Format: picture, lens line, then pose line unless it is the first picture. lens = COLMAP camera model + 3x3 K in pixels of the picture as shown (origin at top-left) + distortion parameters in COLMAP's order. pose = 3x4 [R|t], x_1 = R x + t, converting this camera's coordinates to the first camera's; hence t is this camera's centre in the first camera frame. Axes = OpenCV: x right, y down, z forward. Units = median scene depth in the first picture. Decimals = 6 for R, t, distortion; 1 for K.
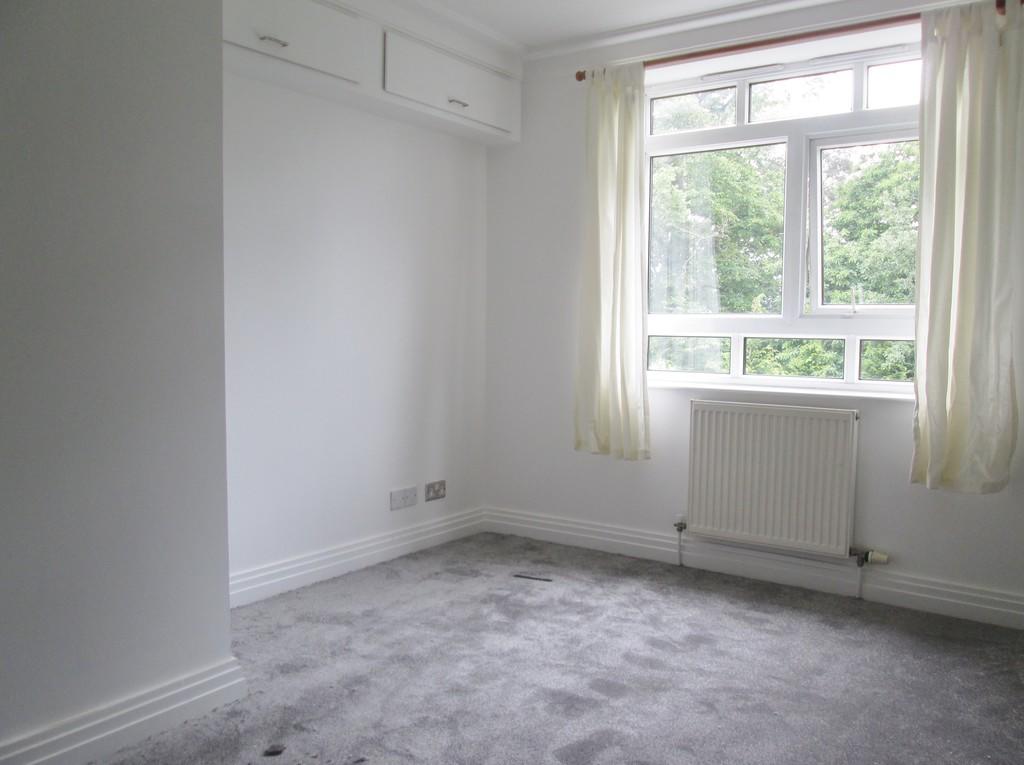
lens RADIAL K [[870.6, 0, 490.7], [0, 870.6, 370.5], [0, 0, 1]] dist [-0.057264, 0.023713]
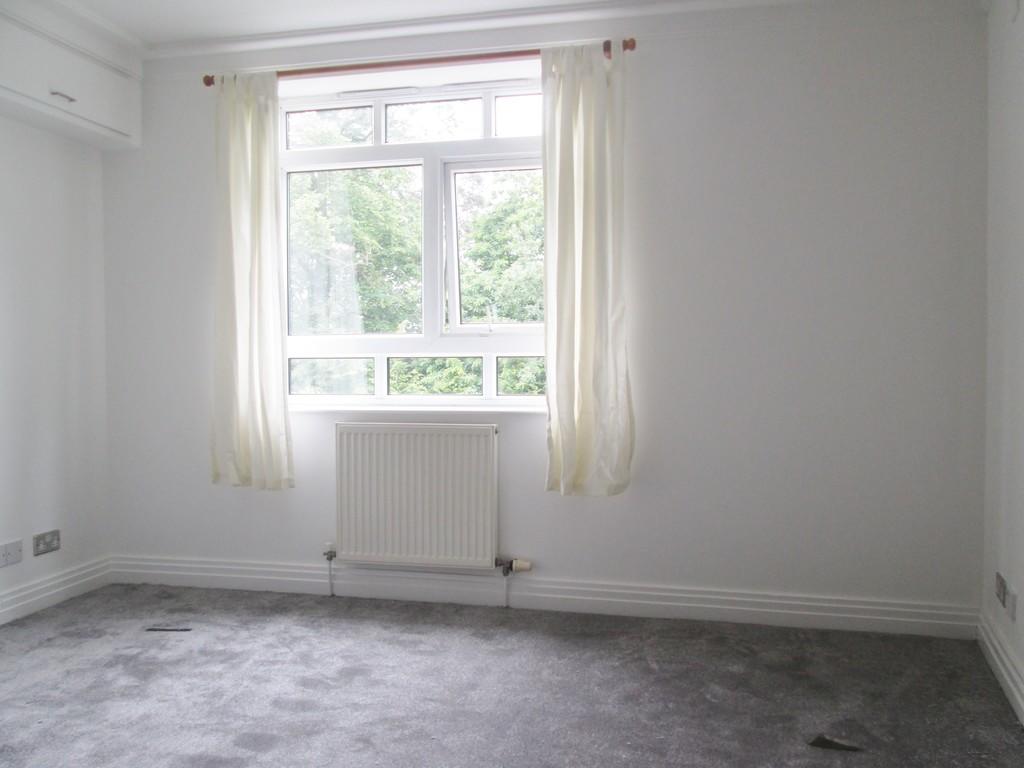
lens RADIAL K [[870.6, 0, 510.7], [0, 870.6, 375.7], [0, 0, 1]] dist [-0.057264, 0.023713]
pose [[0.912543, -0.027687, 0.408043, 0.016748], [0.038595, 0.999083, -0.018521, 0.007551], [-0.407156, 0.032650, 0.912775, 0.039347]]
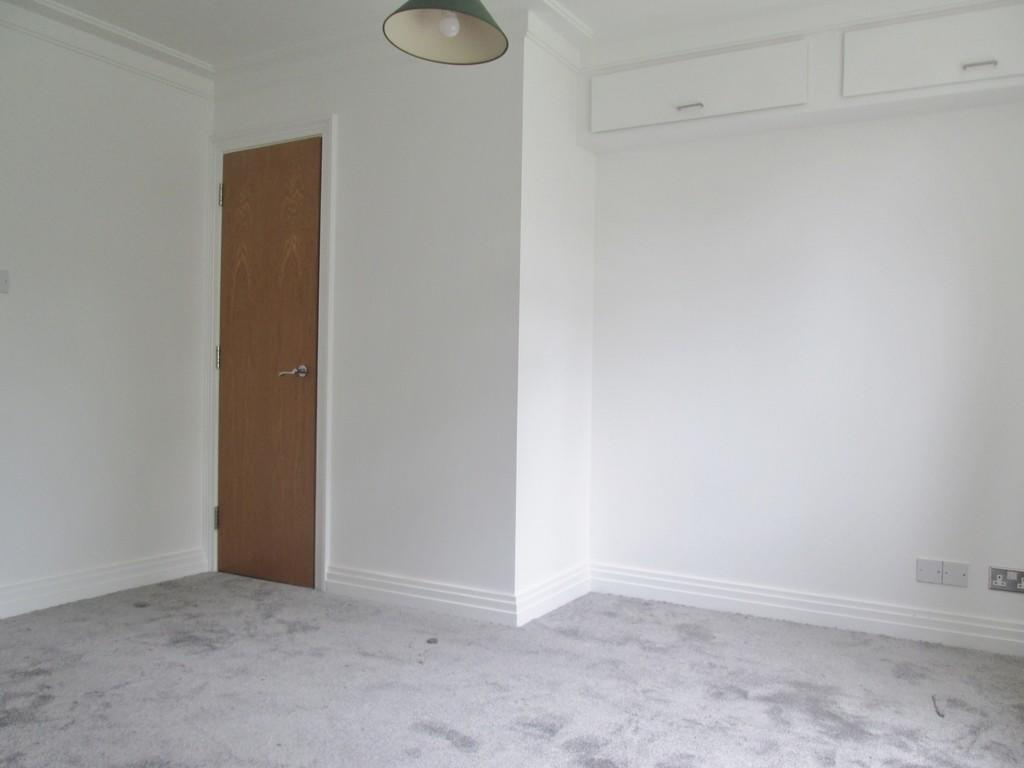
lens RADIAL K [[870.6, 0, 511.1], [0, 870.6, 382.4], [0, 0, 1]] dist [-0.057264, 0.023713]
pose [[0.078078, 0.000512, -0.996947, 0.738187], [-0.067782, 0.997689, -0.004796, 0.002628], [0.994640, 0.067949, 0.077932, 0.596339]]
